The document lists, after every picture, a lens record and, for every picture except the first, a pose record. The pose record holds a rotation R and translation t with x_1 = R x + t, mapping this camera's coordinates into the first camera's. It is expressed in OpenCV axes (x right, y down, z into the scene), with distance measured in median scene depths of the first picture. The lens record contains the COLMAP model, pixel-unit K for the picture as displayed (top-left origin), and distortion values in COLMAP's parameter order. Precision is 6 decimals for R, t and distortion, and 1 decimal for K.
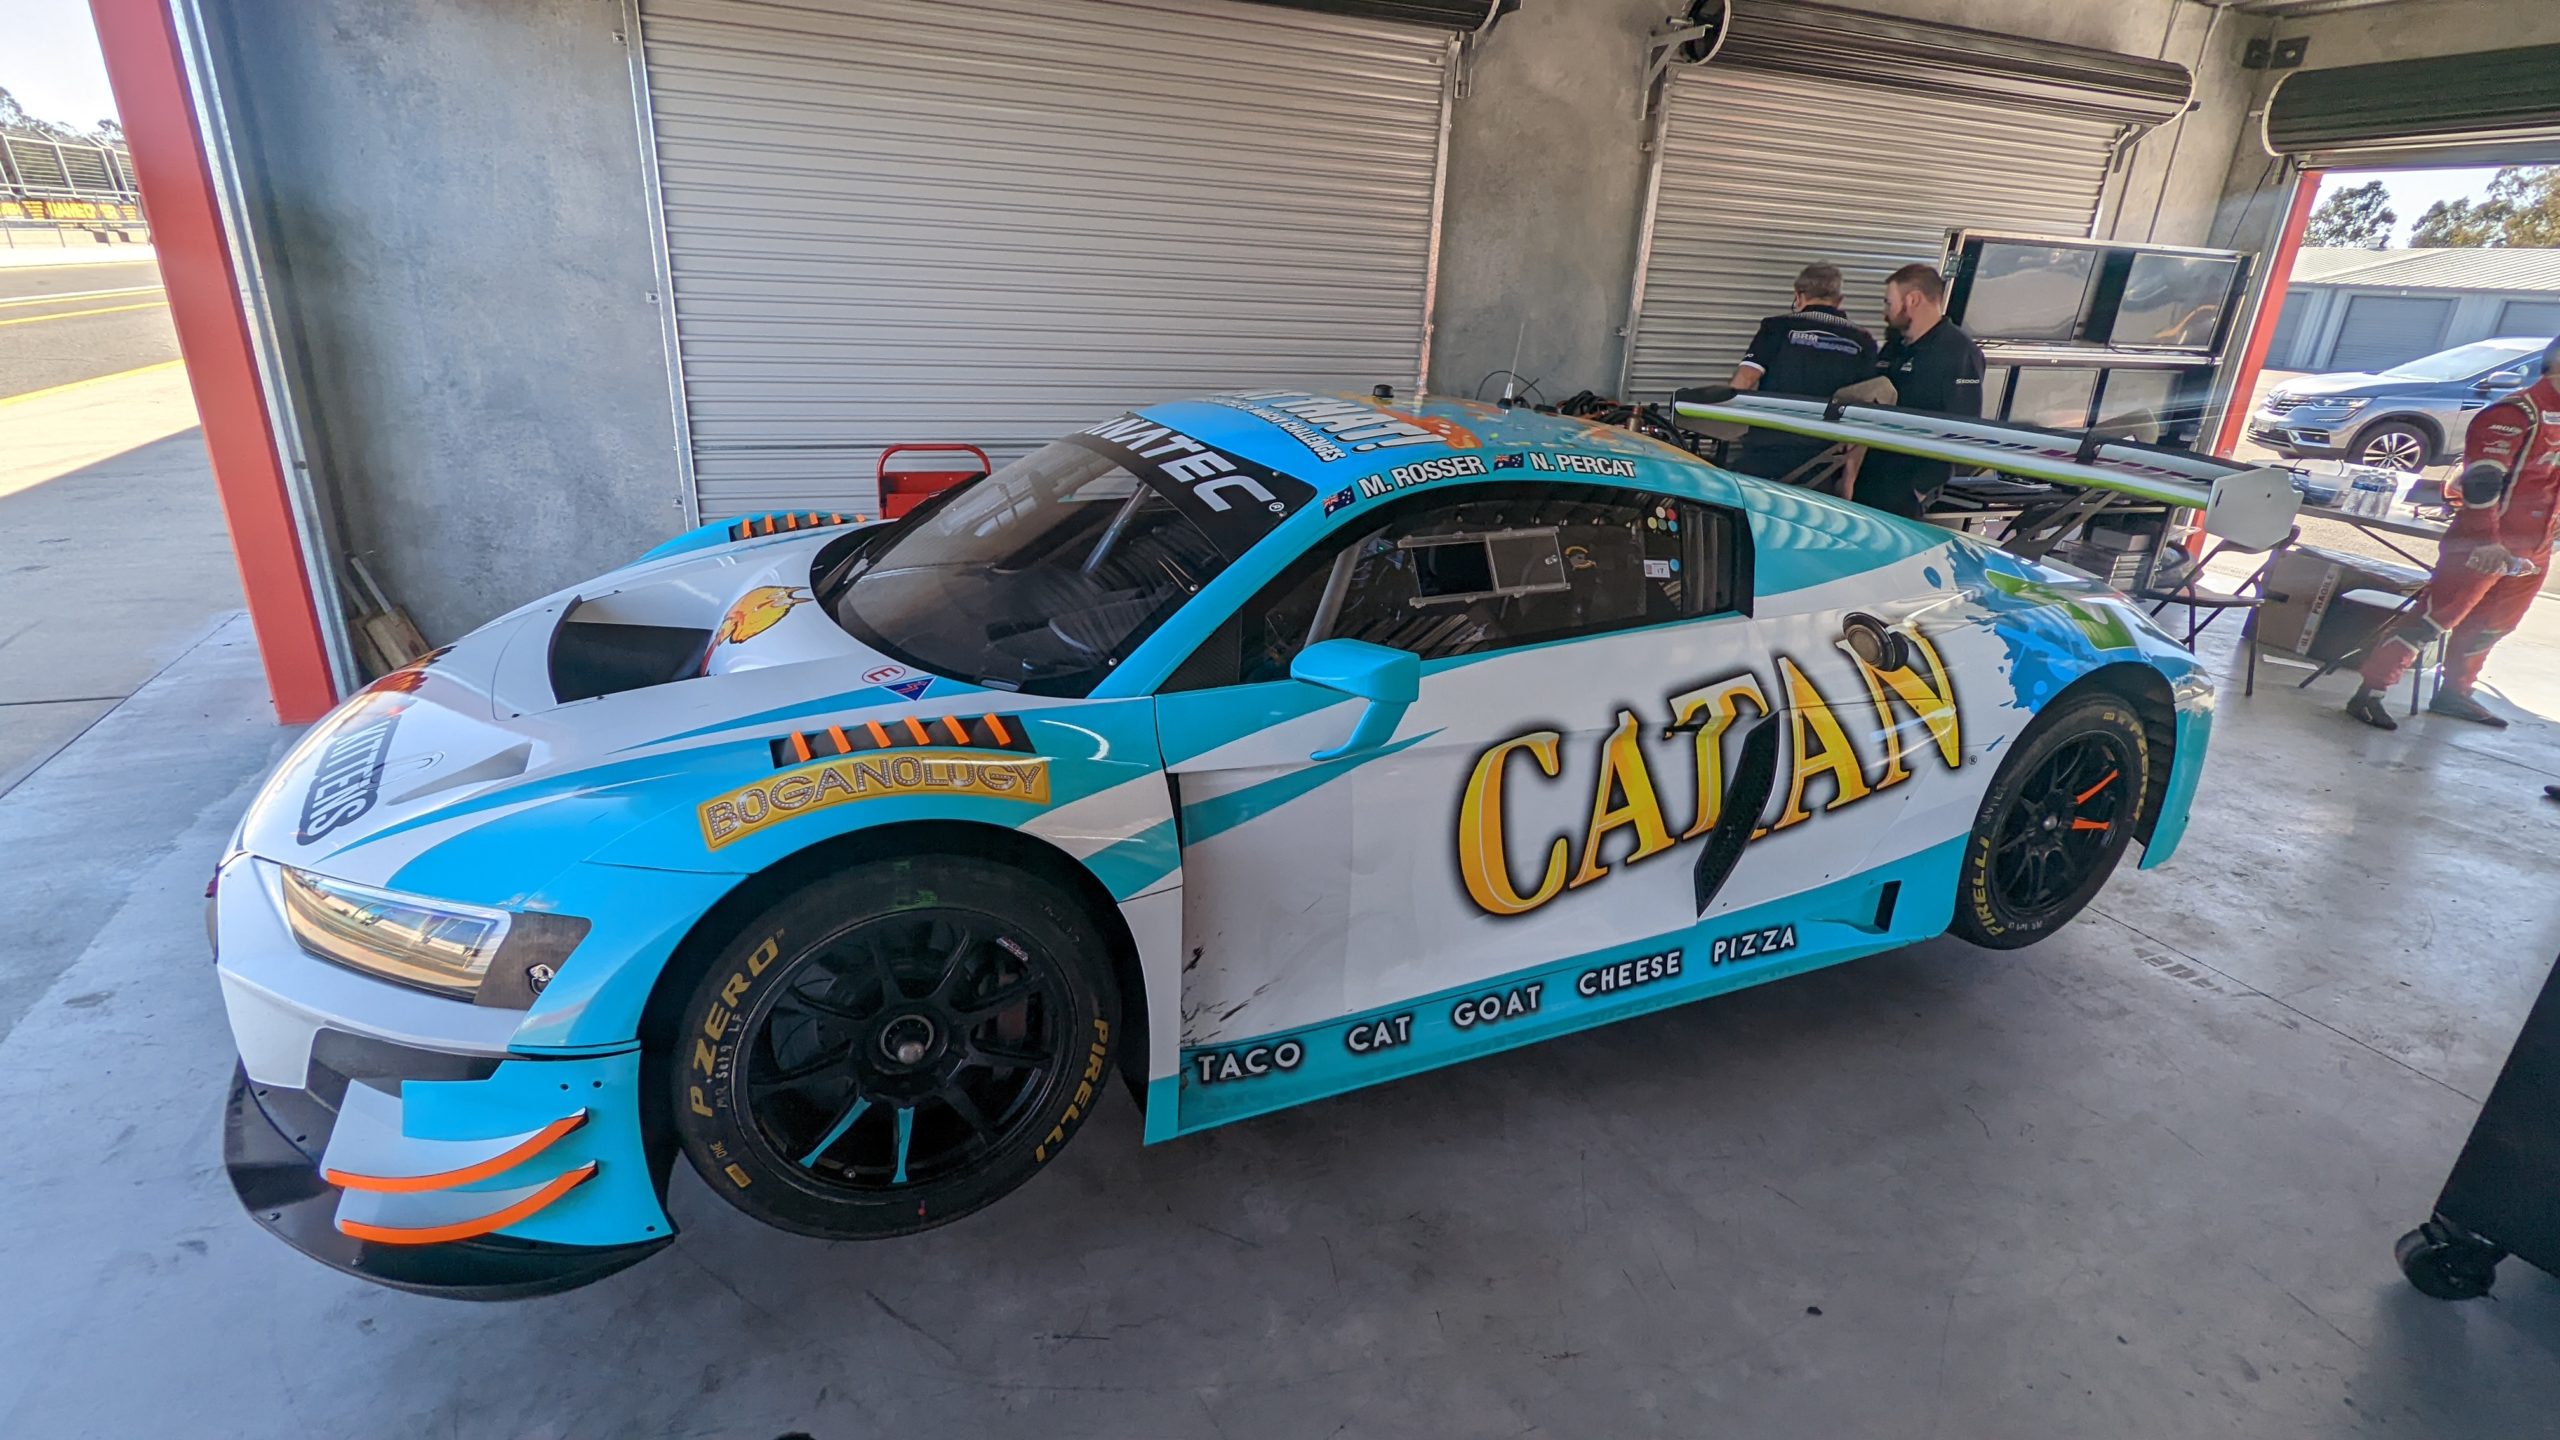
lens RADIAL K [[1208.2, 0, 1277.3], [0, 1208.2, 722.5], [0, 0, 1]] dist [0.000056, 0.000652]
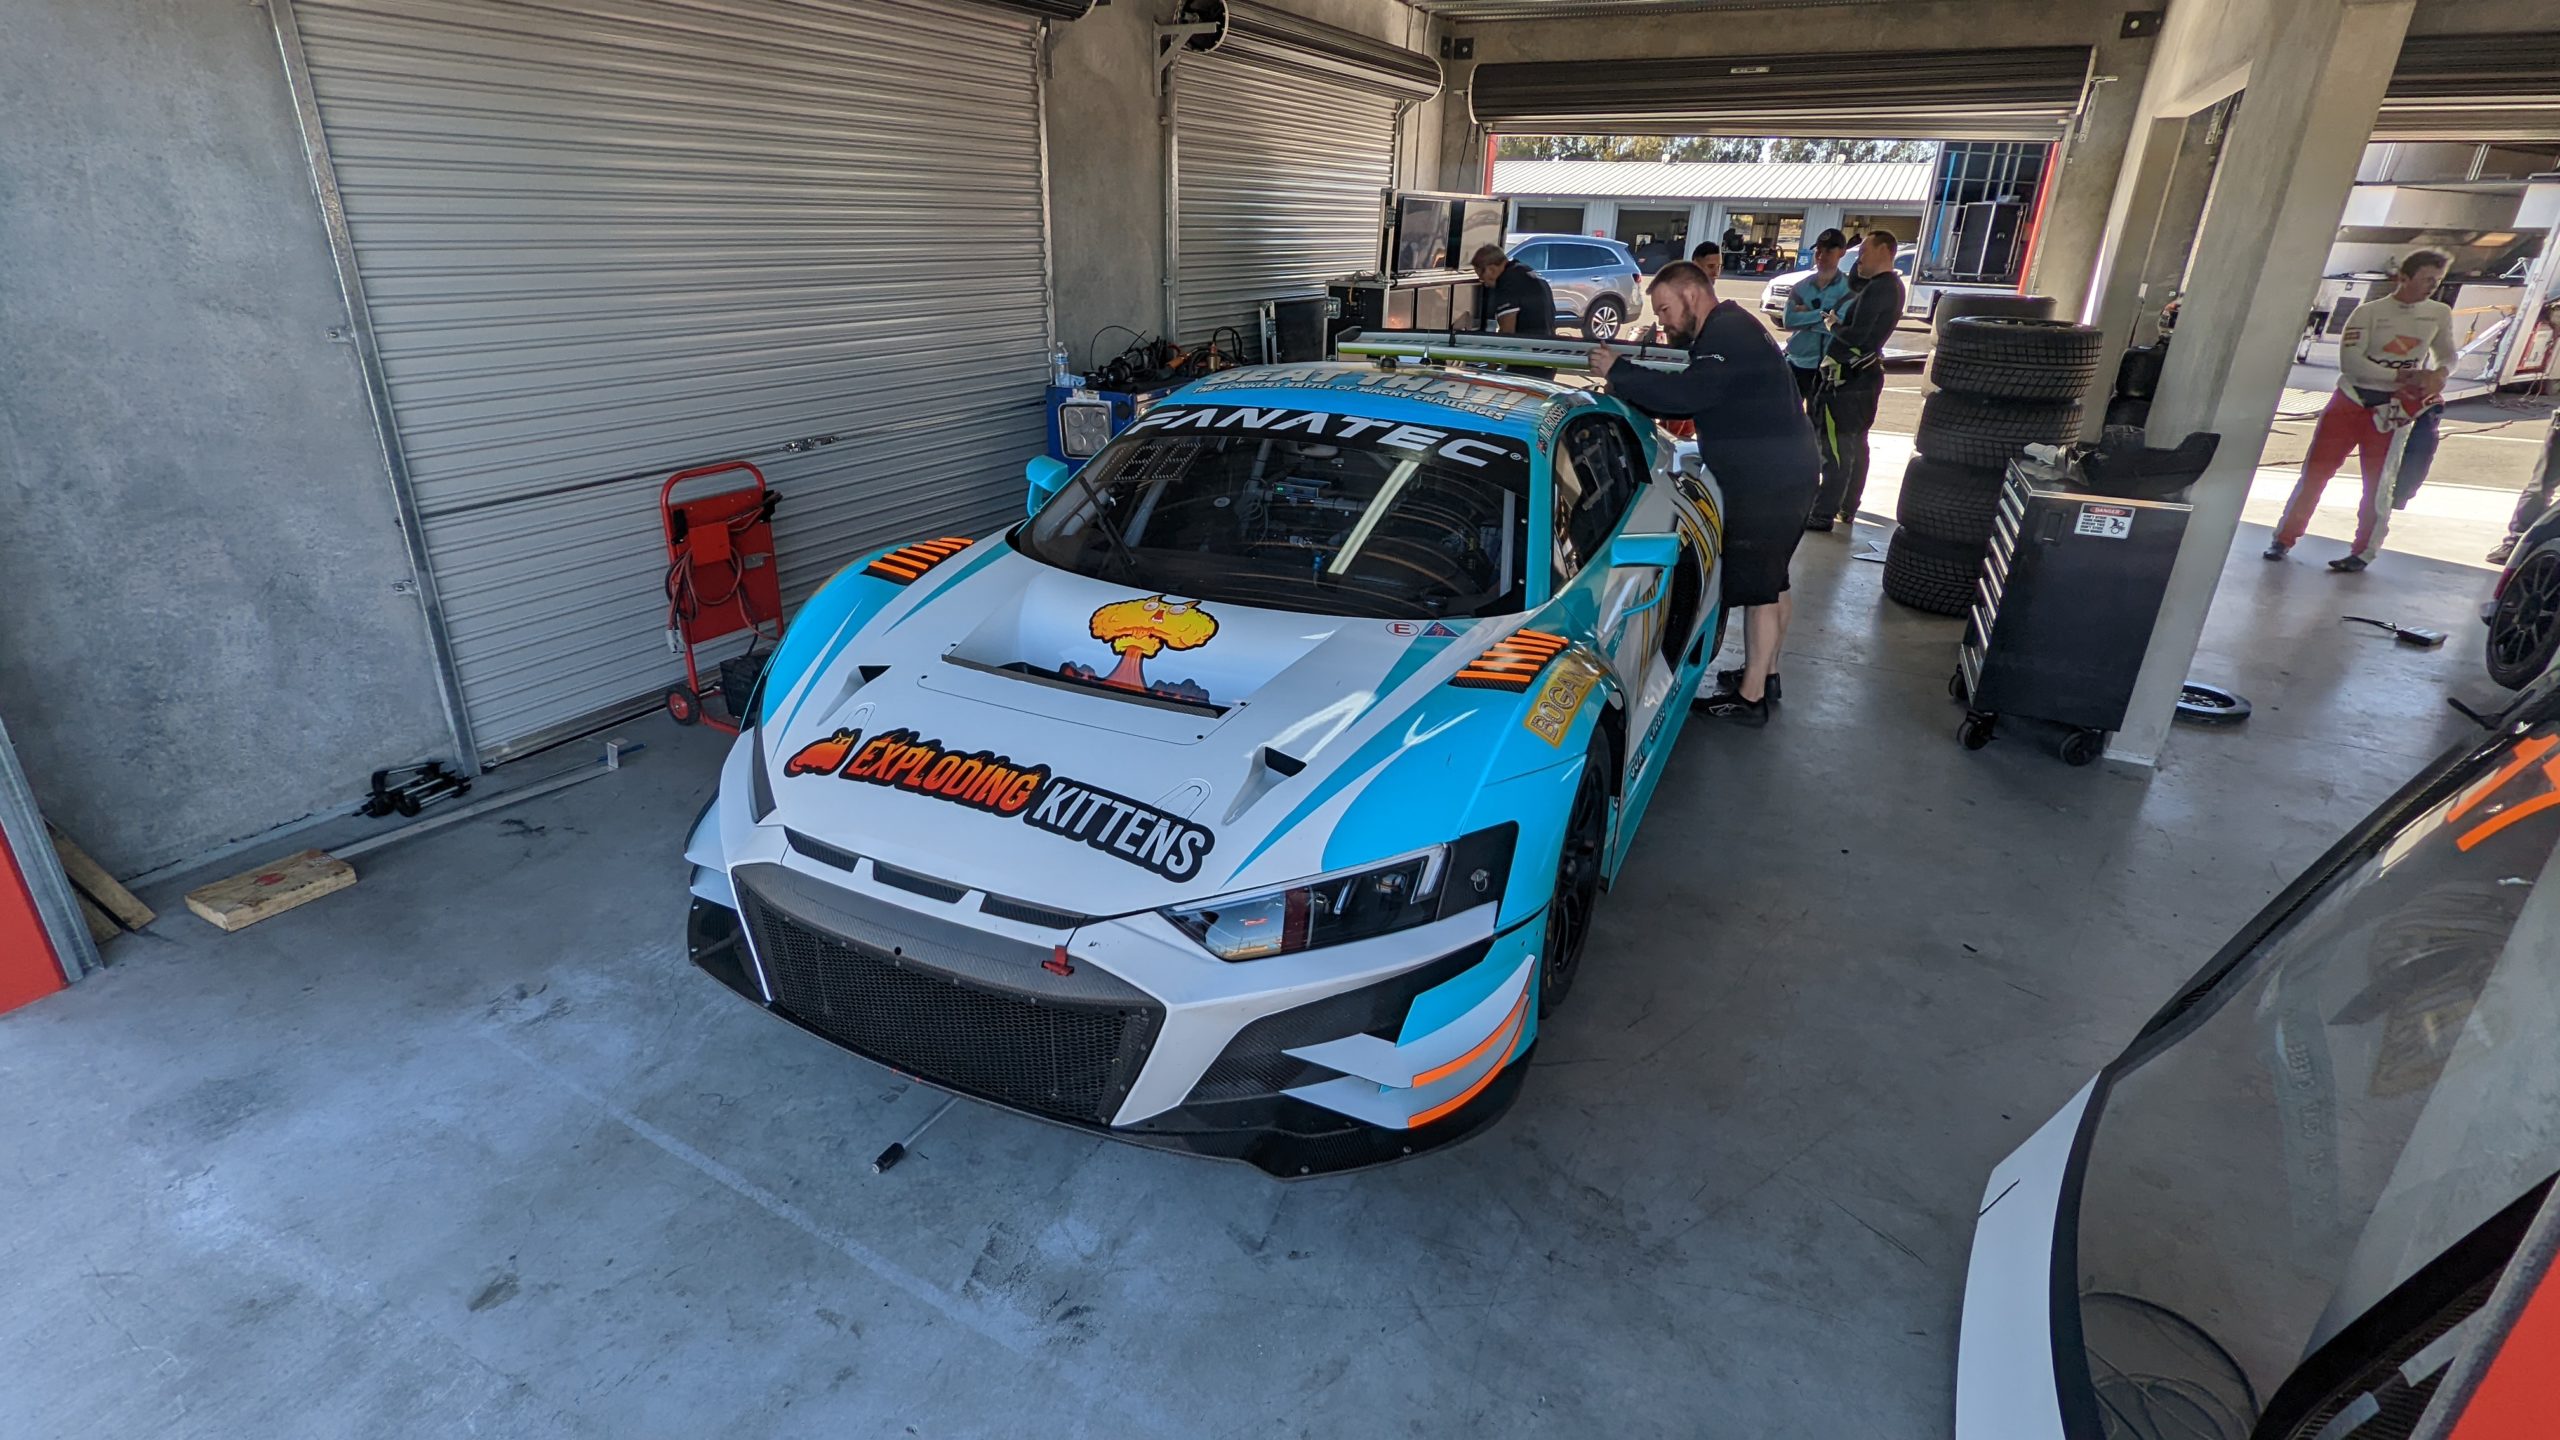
lens RADIAL K [[1208.2, 0, 1282.3], [0, 1208.2, 721.4], [0, 0, 1]] dist [0.000056, 0.000652]
pose [[0.769097, -0.276945, 0.576013, -0.558153], [0.240620, 0.960400, 0.140479, -0.073416], [-0.592107, 0.030559, 0.805280, 0.017527]]
